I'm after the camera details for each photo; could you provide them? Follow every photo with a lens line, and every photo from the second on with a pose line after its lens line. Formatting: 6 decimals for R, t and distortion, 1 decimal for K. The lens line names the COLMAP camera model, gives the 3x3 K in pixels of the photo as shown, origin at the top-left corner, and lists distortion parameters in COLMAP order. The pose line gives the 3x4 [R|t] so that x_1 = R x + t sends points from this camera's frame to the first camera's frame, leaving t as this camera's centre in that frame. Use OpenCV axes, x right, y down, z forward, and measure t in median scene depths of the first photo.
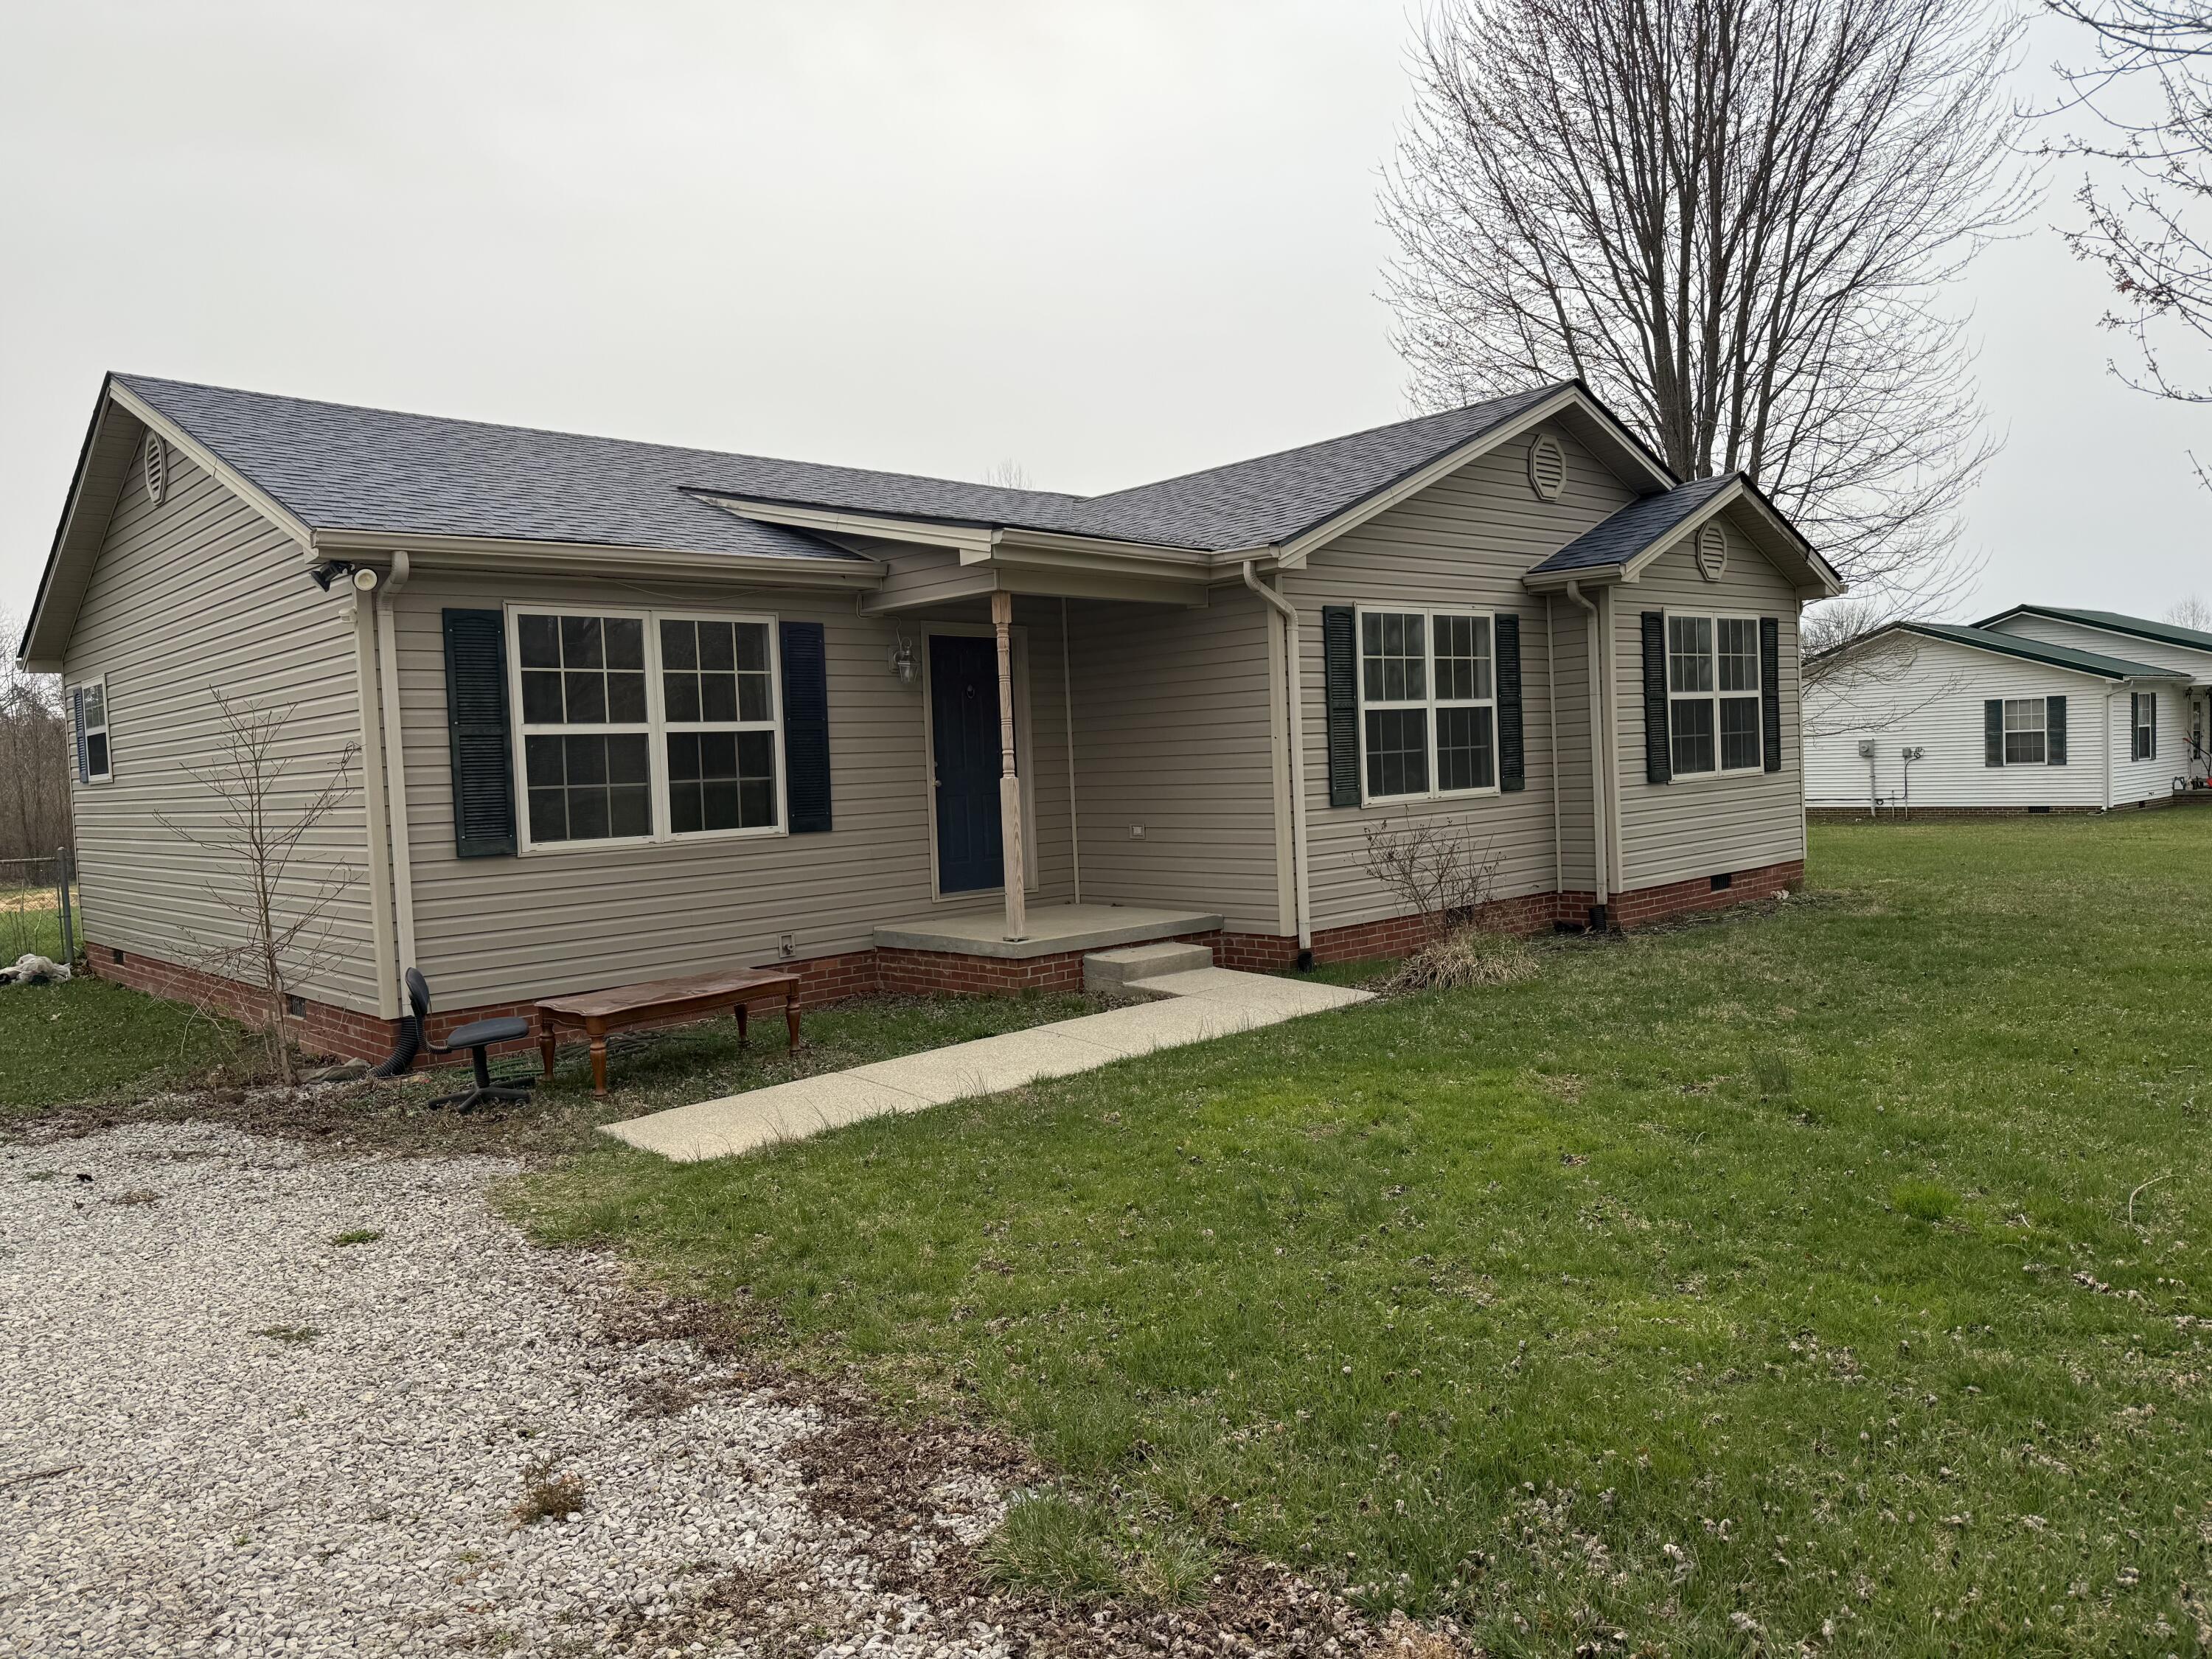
lens RADIAL K [[1550.5, 0, 1116.3], [0, 1550.5, 823.5], [0, 0, 1]] dist [0.092006, -0.126197]
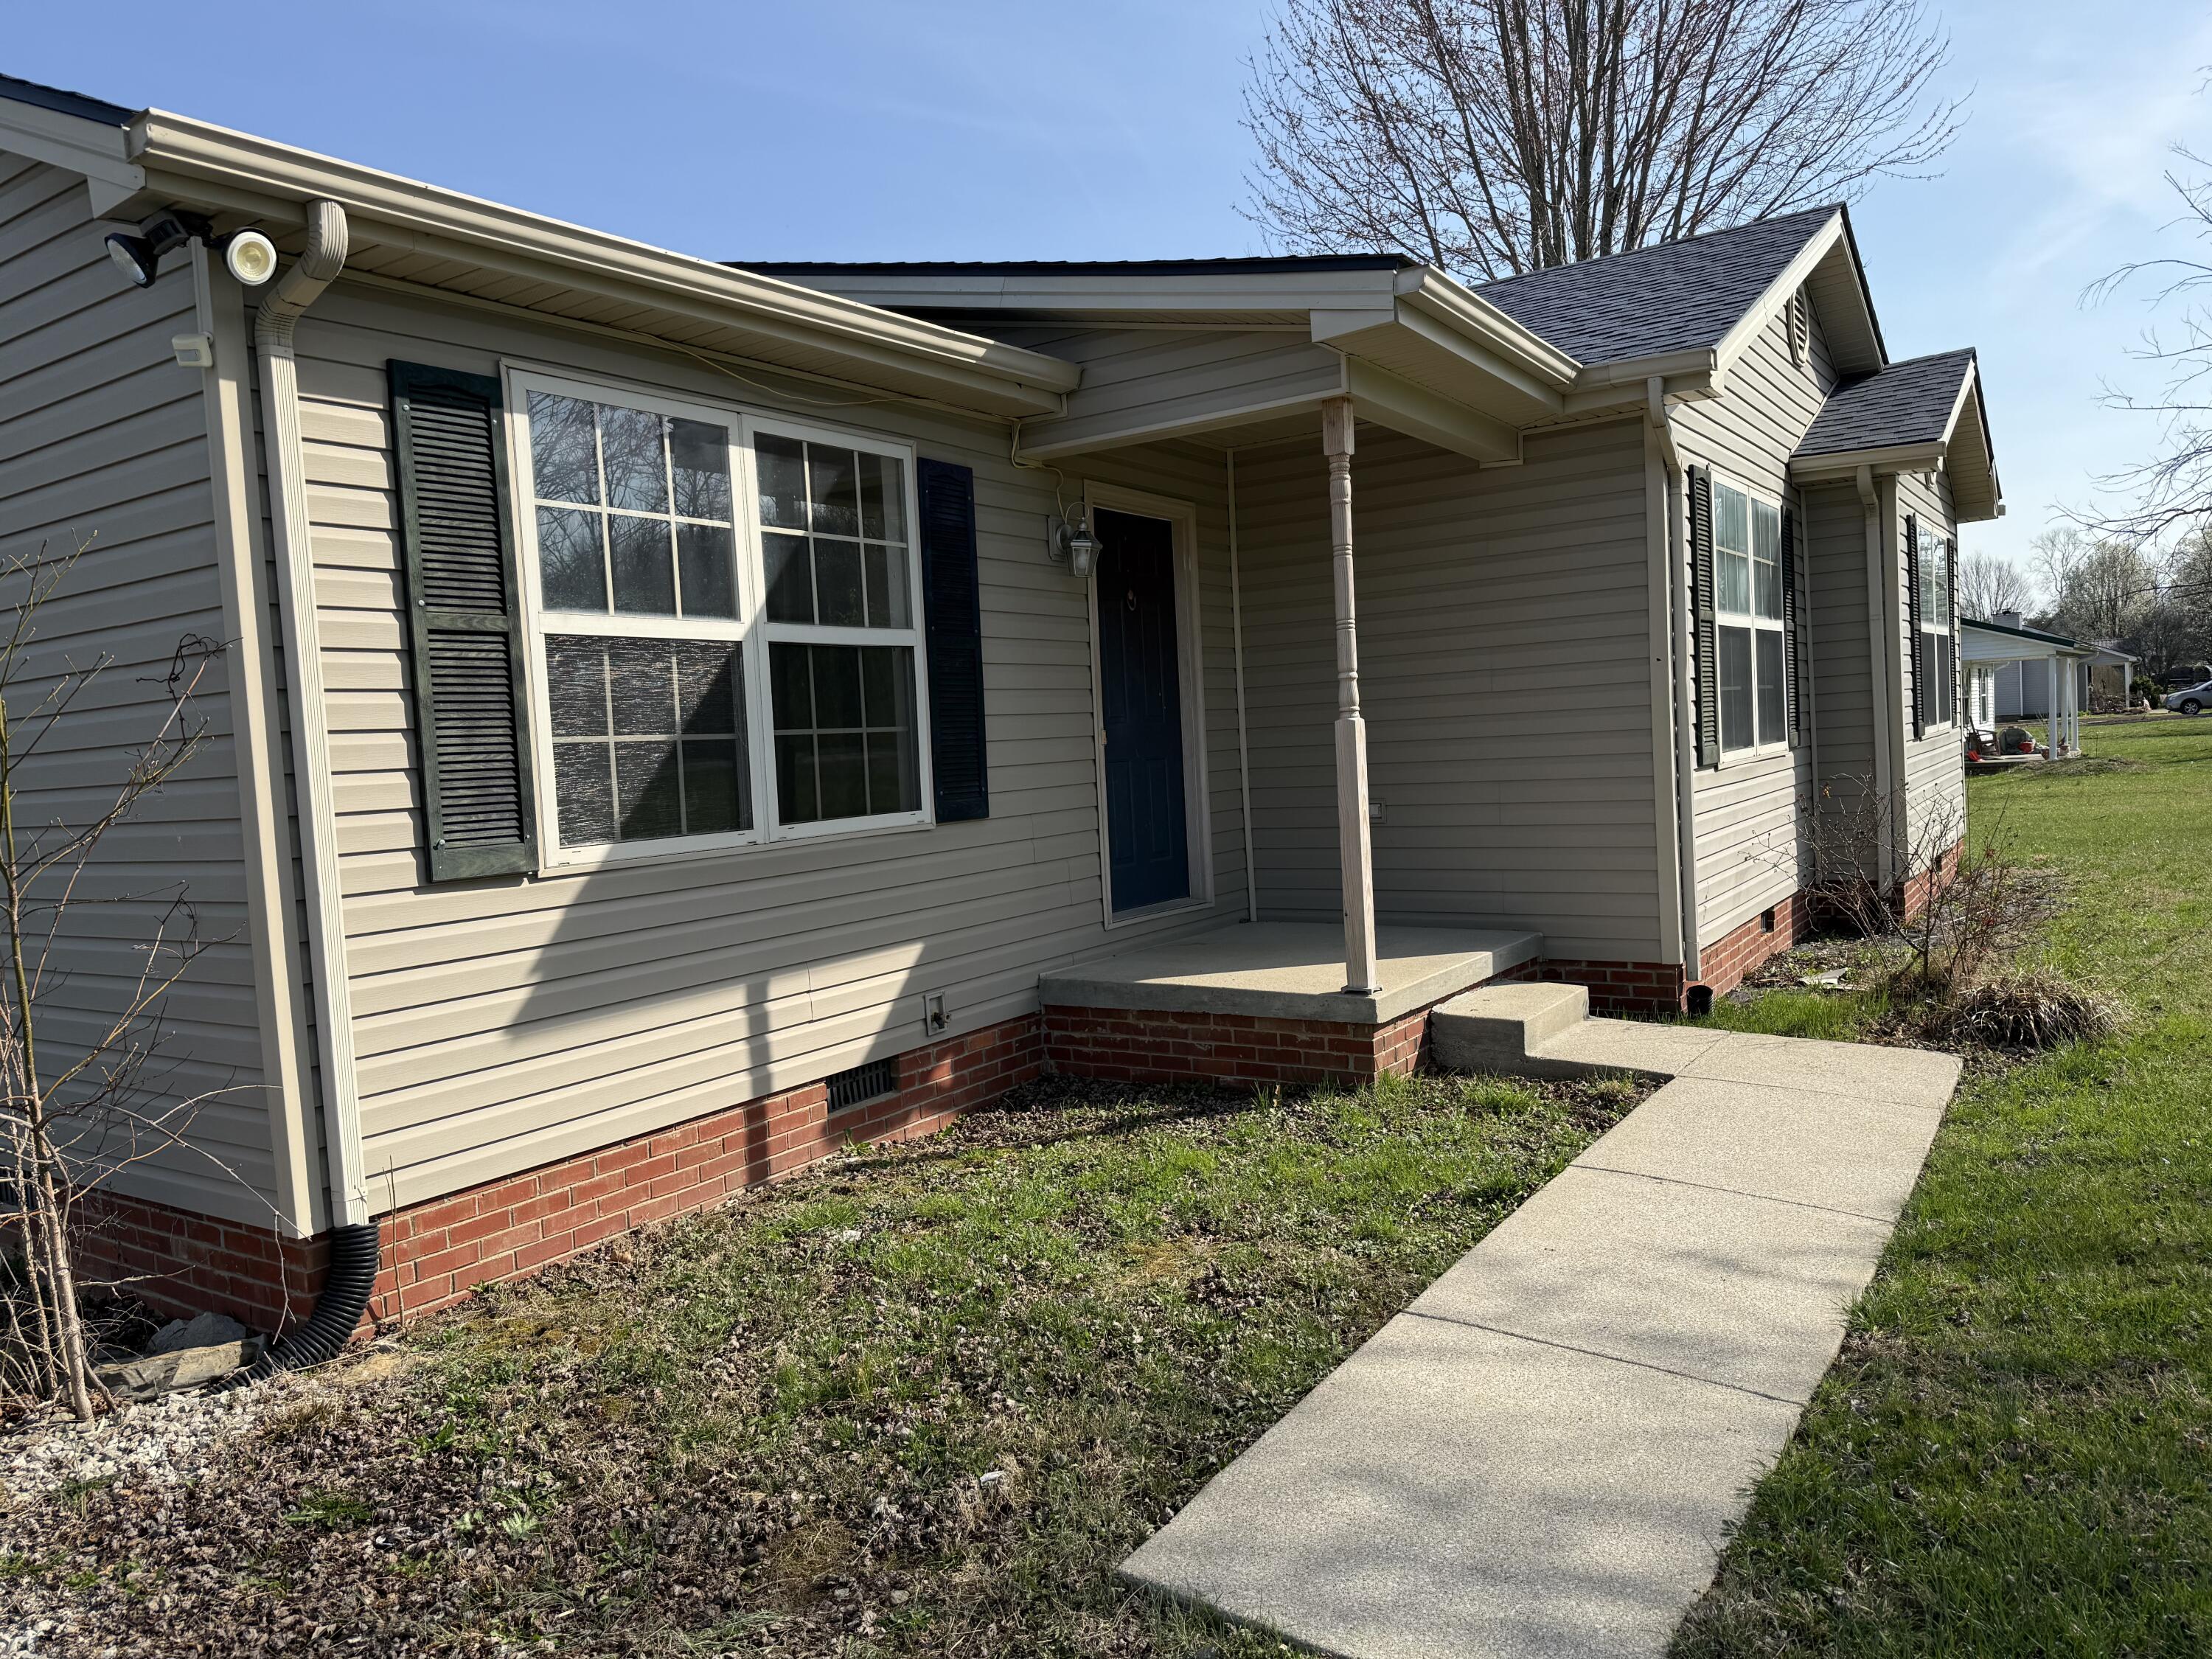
lens RADIAL K [[1537.9, 0, 1112.5], [0, 1537.9, 837.8], [0, 0, 1]] dist [0.007624, -0.003705]
pose [[0.970472, -0.024250, 0.239992, -0.291816], [0.021058, 0.999653, 0.015854, 0.004252], [-0.240293, -0.010332, 0.970645, 0.434573]]
